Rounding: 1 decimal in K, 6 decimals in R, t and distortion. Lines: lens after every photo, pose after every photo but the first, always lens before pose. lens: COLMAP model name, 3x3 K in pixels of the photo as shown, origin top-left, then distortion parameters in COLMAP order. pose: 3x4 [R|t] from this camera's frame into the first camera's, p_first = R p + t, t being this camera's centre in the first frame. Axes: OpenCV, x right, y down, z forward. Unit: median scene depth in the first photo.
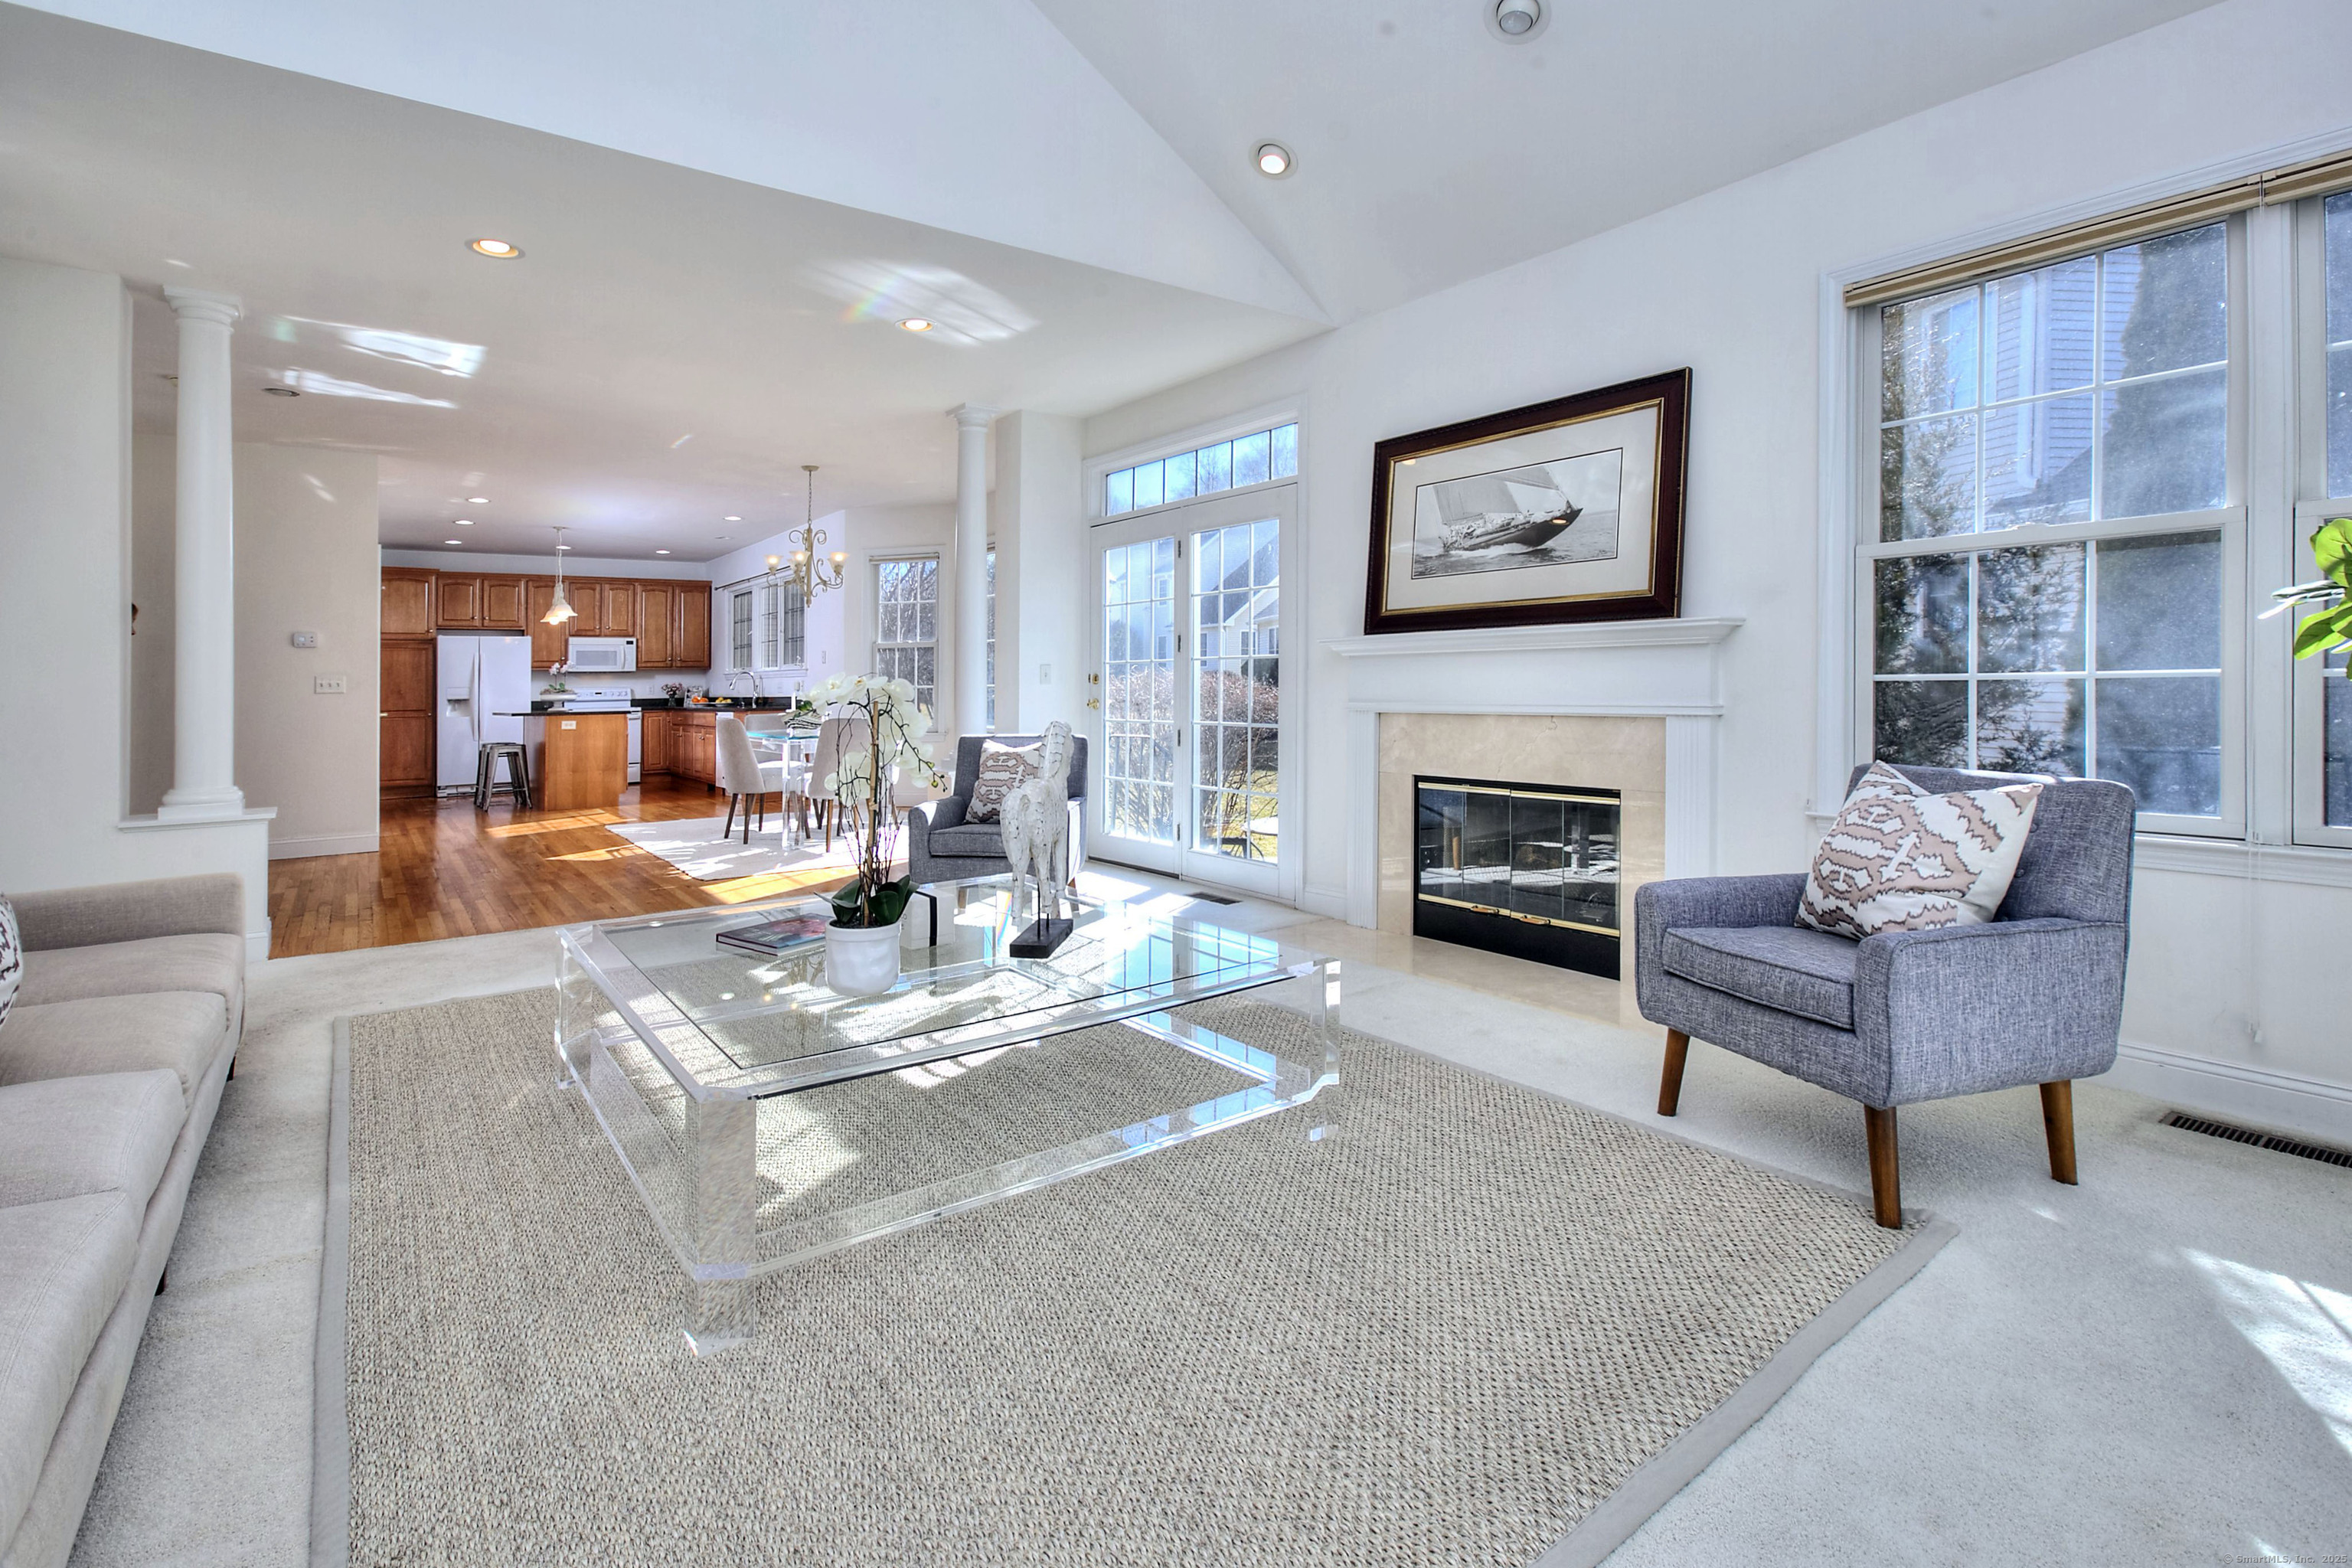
lens RADIAL K [[1087.8, 0, 1040.7], [0, 1087.8, 680.2], [0, 0, 1]] dist [-0.030469, 0.006076]
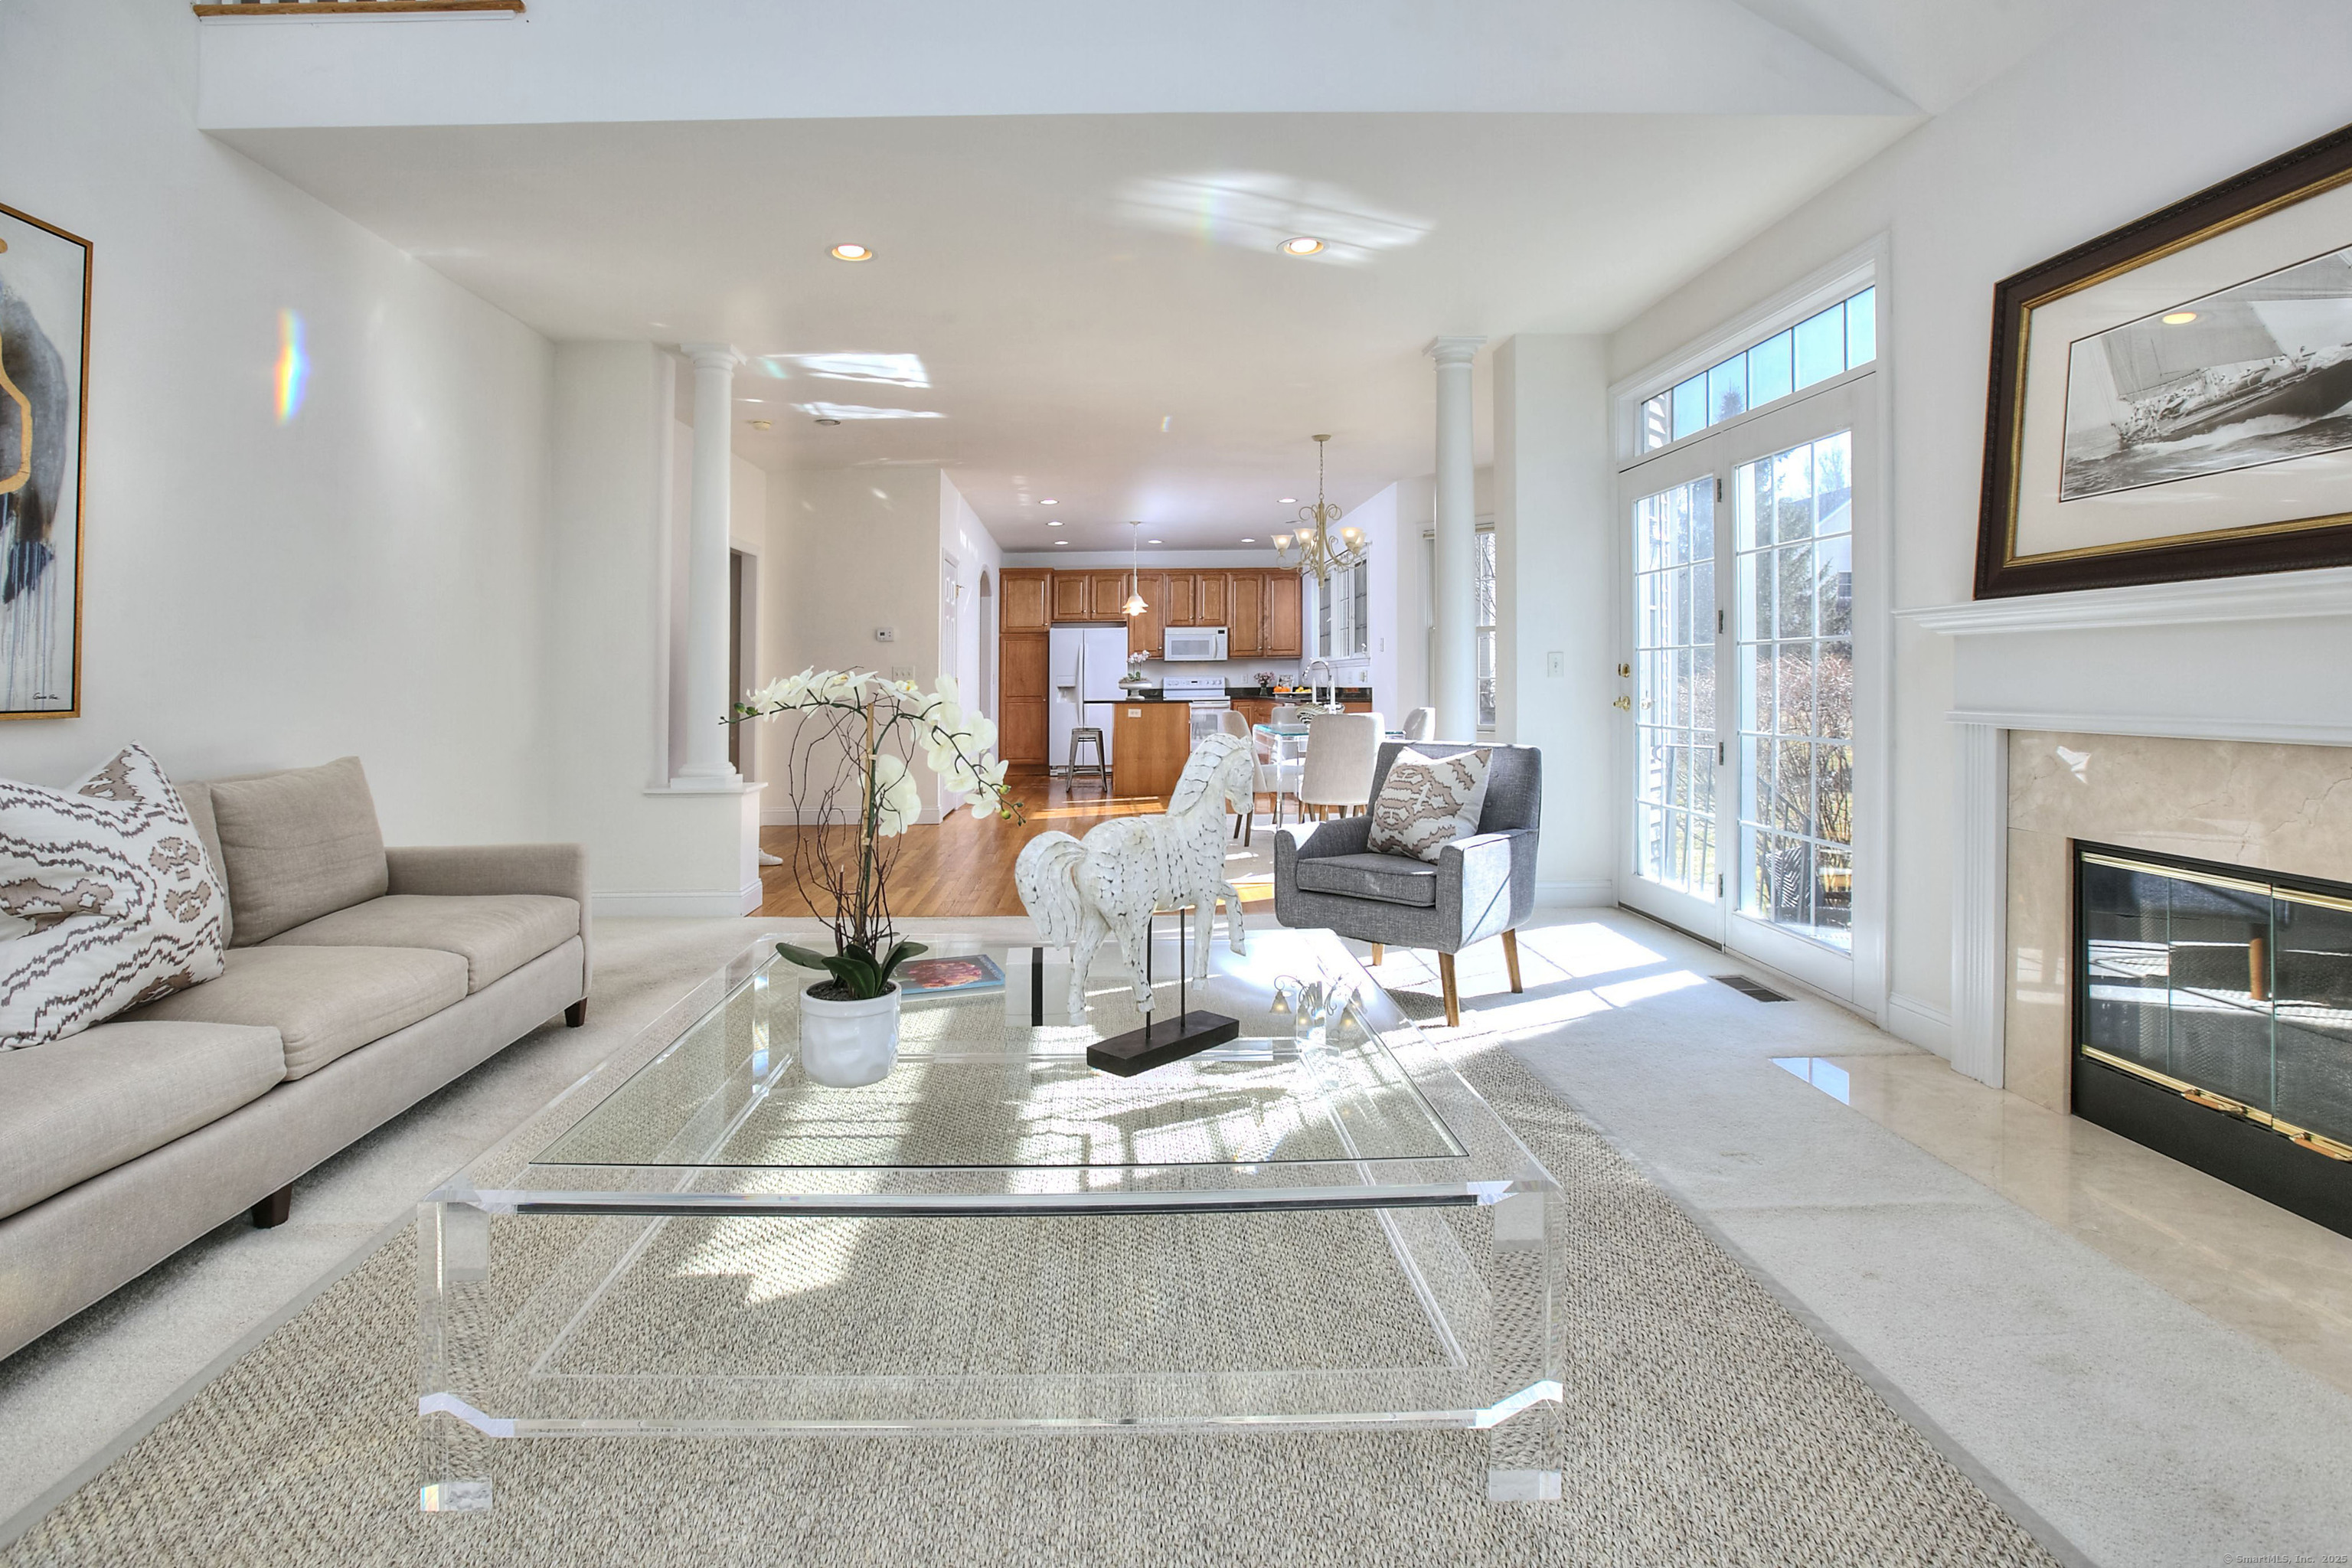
lens RADIAL K [[1087.8, 0, 1068.2], [0, 1087.8, 653.1], [0, 0, 1]] dist [-0.030469, 0.006076]
pose [[0.834966, -0.007526, -0.550251, 0.198322], [0.000248, 0.999912, -0.013300, -0.004273], [0.550302, 0.010969, 0.834894, 0.215765]]
